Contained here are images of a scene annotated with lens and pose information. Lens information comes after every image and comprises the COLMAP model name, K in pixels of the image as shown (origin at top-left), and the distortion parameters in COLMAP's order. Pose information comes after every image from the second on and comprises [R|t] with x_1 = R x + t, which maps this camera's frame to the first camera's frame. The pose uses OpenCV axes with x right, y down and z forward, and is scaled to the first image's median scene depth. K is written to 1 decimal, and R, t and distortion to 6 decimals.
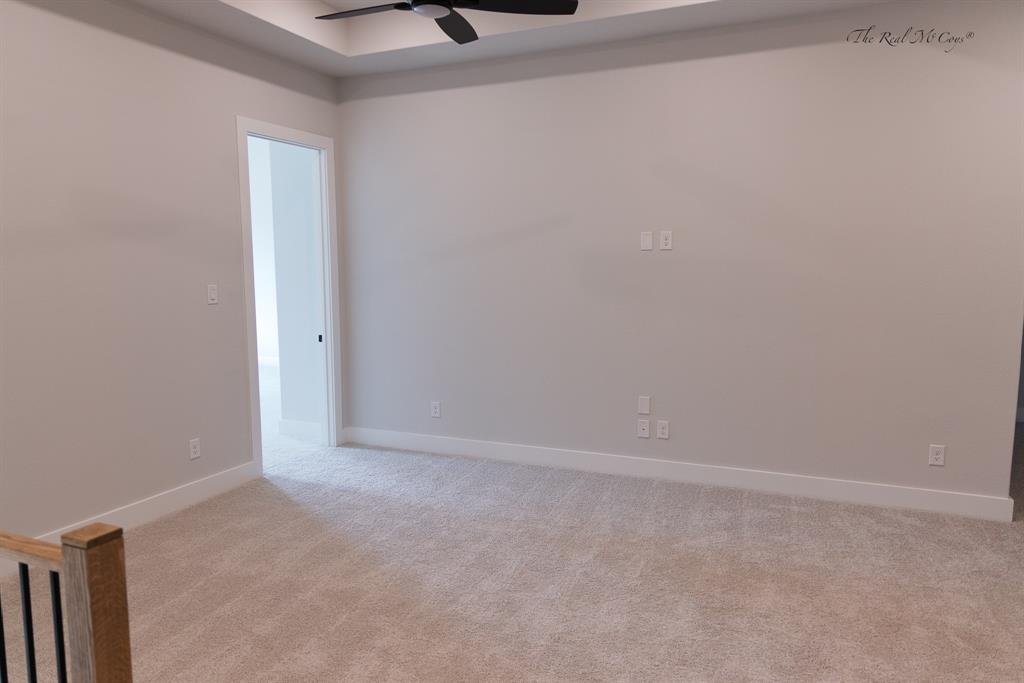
lens RADIAL K [[697.8, 0, 522.6], [0, 697.8, 338.7], [0, 0, 1]] dist [0.001408, 0.008173]
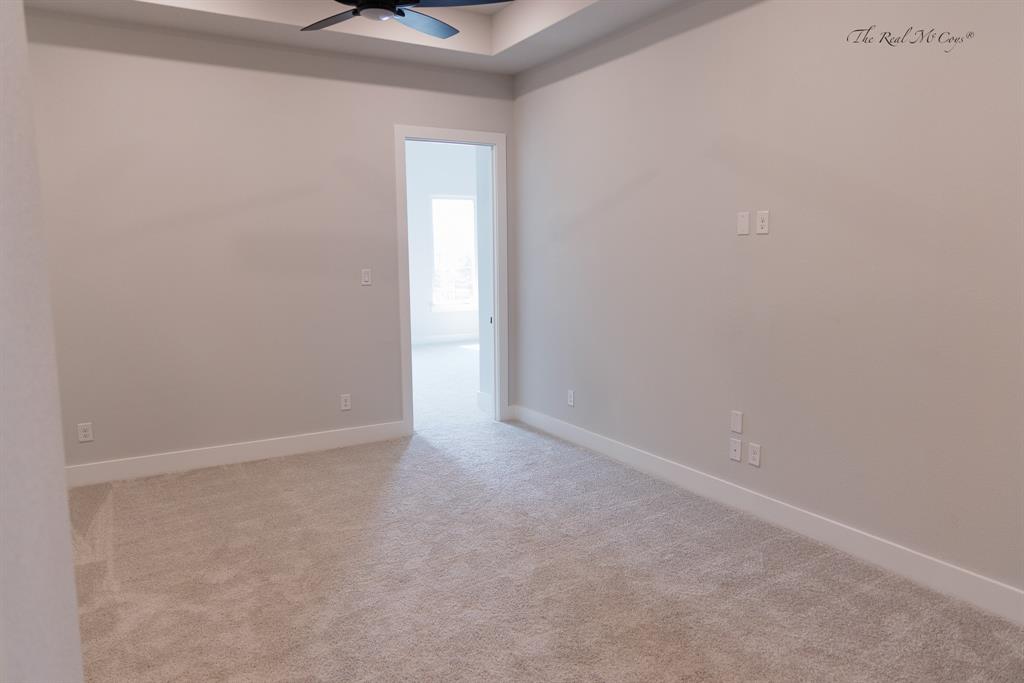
lens RADIAL K [[697.8, 0, 520.1], [0, 697.8, 343.2], [0, 0, 1]] dist [0.001408, 0.008173]
pose [[0.801990, 0.077332, -0.592310, 0.465772], [-0.062671, 0.997005, 0.045313, -0.020128], [0.594041, 0.000780, 0.804435, 0.180652]]
